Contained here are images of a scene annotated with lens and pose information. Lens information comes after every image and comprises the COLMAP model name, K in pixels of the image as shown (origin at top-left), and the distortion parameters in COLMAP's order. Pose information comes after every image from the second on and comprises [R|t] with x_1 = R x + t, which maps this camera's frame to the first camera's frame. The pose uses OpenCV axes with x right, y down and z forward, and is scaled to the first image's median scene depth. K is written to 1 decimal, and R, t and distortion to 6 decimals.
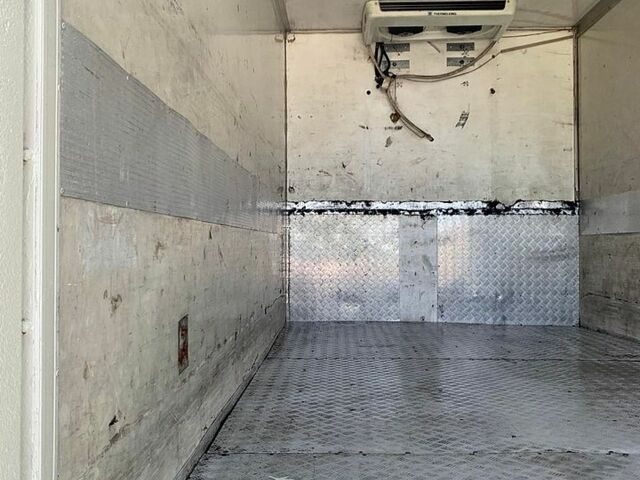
lens RADIAL K [[656.8, 0, 322.9], [0, 656.8, 236.9], [0, 0, 1]] dist [0.085949, -0.197305]
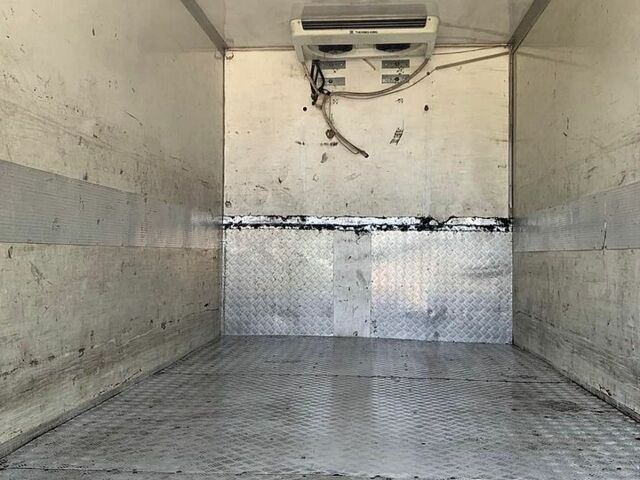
lens RADIAL K [[656.8, 0, 322.9], [0, 656.8, 236.9], [0, 0, 1]] dist [0.085949, -0.197305]
pose [[0.998671, 0.009435, -0.050675, 0.151120], [-0.010122, 0.999860, -0.013305, -0.009520], [0.050542, 0.013800, 0.998627, -0.005646]]
